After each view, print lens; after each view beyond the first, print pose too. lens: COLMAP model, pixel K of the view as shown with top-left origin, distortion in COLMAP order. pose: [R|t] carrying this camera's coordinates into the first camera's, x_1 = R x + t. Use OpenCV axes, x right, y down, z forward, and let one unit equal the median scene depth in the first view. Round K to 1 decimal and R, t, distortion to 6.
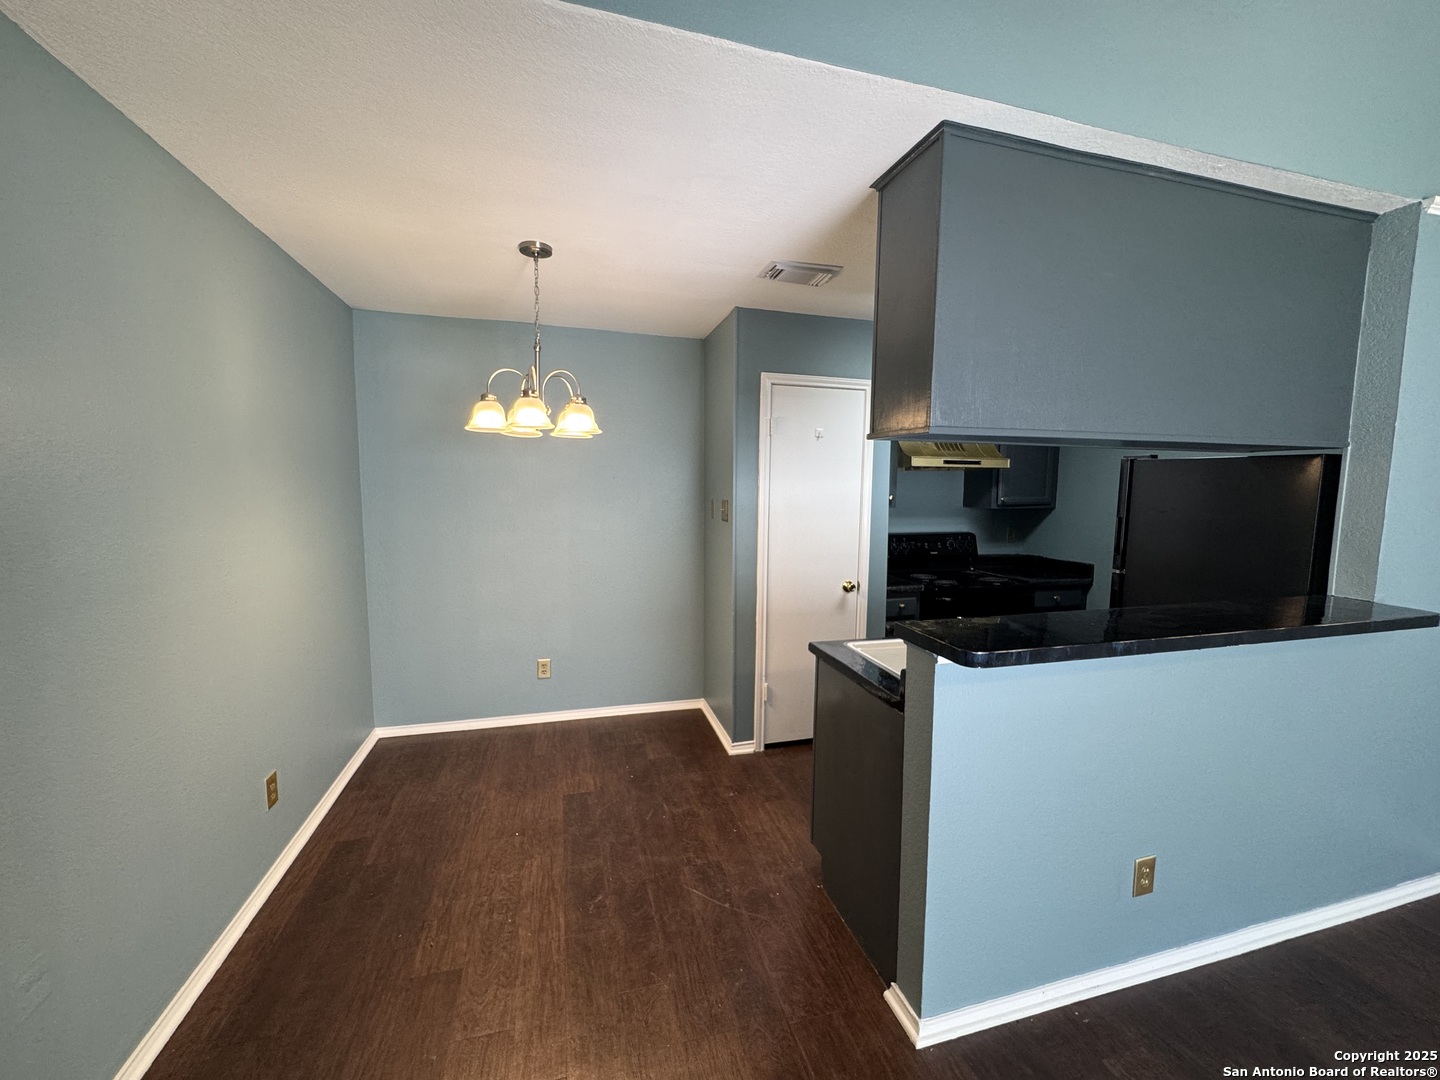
lens RADIAL K [[573.4, 0, 717.3], [0, 573.4, 538.4], [0, 0, 1]] dist [0.000049, -0.000129]
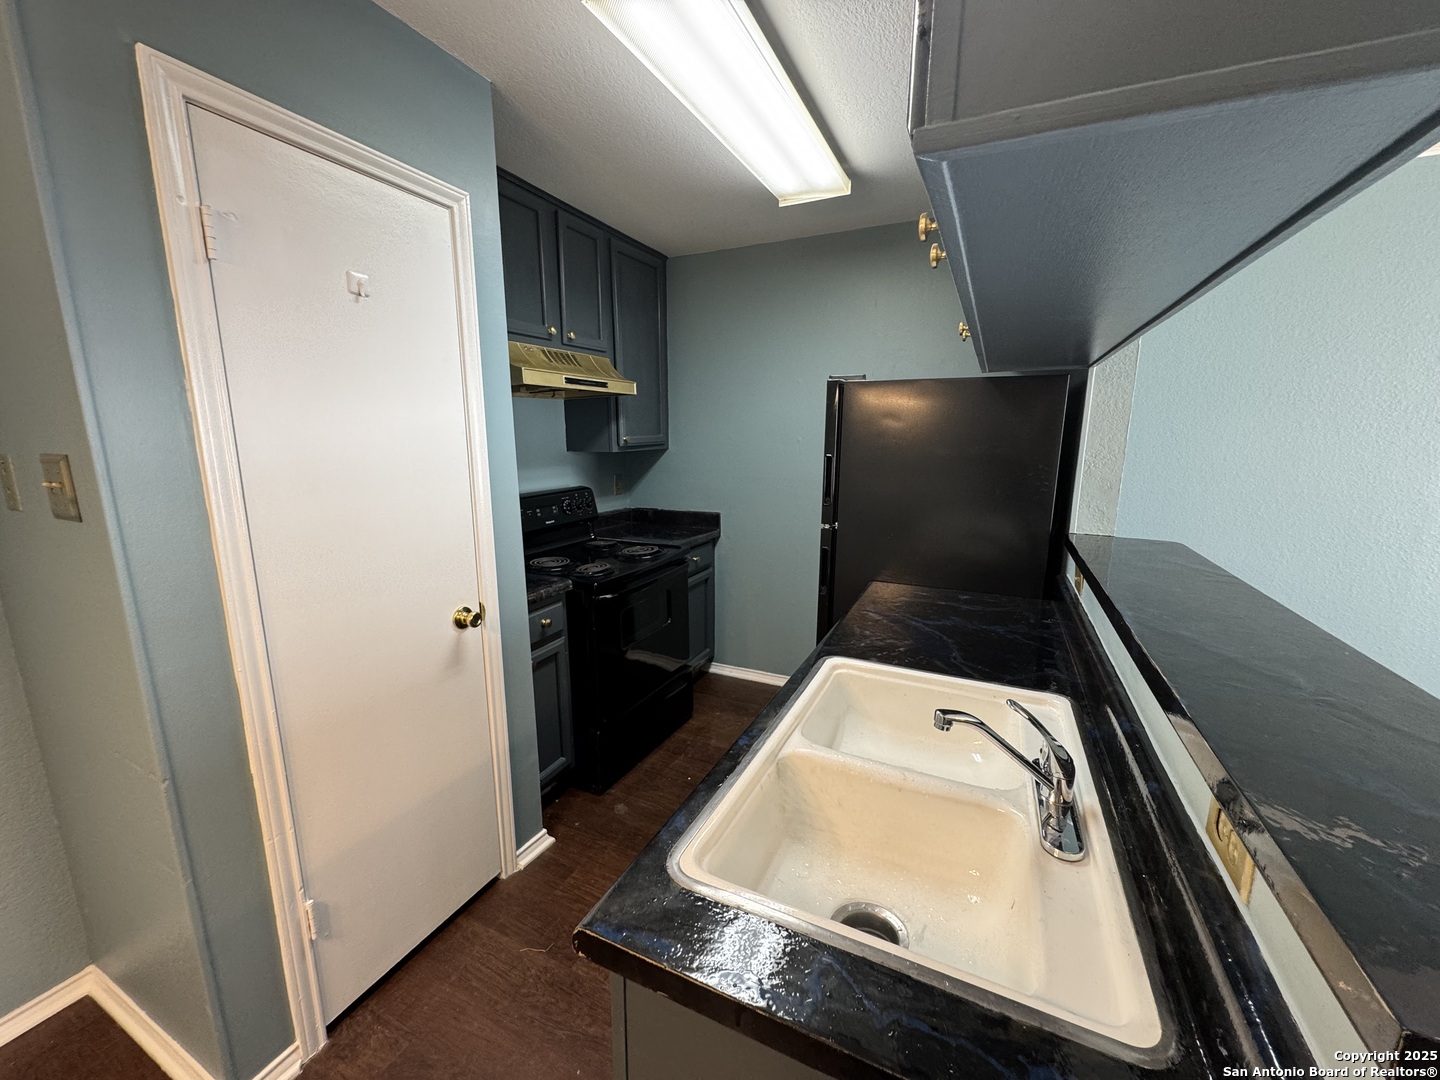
lens RADIAL K [[573.4, 0, 715.8], [0, 573.4, 540.3], [0, 0, 1]] dist [0.000049, -0.000129]
pose [[0.662423, -0.148989, 0.734165, 0.015377], [0.076396, 0.988349, 0.131642, -0.033679], [-0.745224, -0.031116, 0.666087, 0.514588]]
